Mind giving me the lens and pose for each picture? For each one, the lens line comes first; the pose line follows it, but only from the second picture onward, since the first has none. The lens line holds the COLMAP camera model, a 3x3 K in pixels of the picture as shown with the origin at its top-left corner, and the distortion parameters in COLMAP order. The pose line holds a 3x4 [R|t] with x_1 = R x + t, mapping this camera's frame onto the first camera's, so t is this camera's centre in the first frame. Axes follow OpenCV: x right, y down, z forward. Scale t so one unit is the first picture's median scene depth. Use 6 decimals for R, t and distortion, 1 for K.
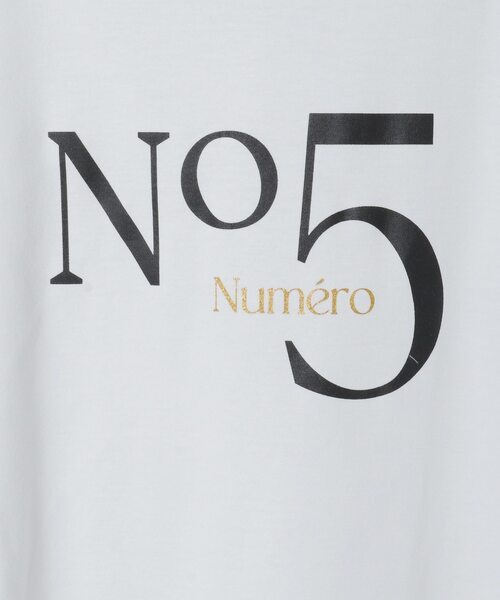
lens RADIAL K [[1186.1, 0, 246.2], [0, 1186.1, 300.5], [0, 0, 1]] dist [0.059375, 0.000000]
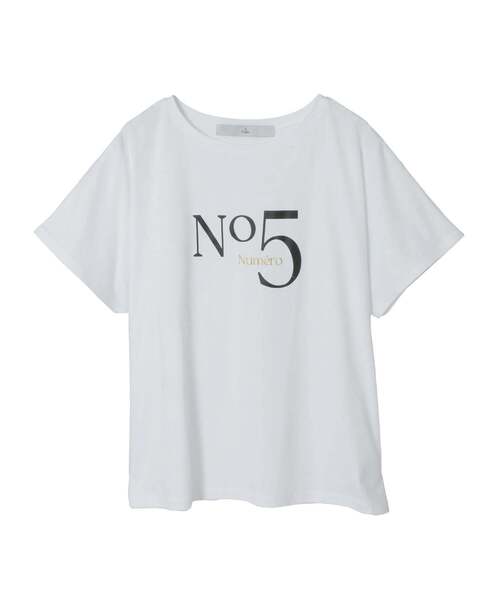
lens RADIAL K [[2005.5, 0, 250.0], [0, 2005.5, 299.9], [0, 0, 1]] dist [-0.543936, 0.000000]
pose [[0.998877, -0.003291, -0.047261, 0.300731], [0.006324, 0.997919, 0.064173, -0.278744], [0.046951, -0.064400, 0.996819, -5.187913]]
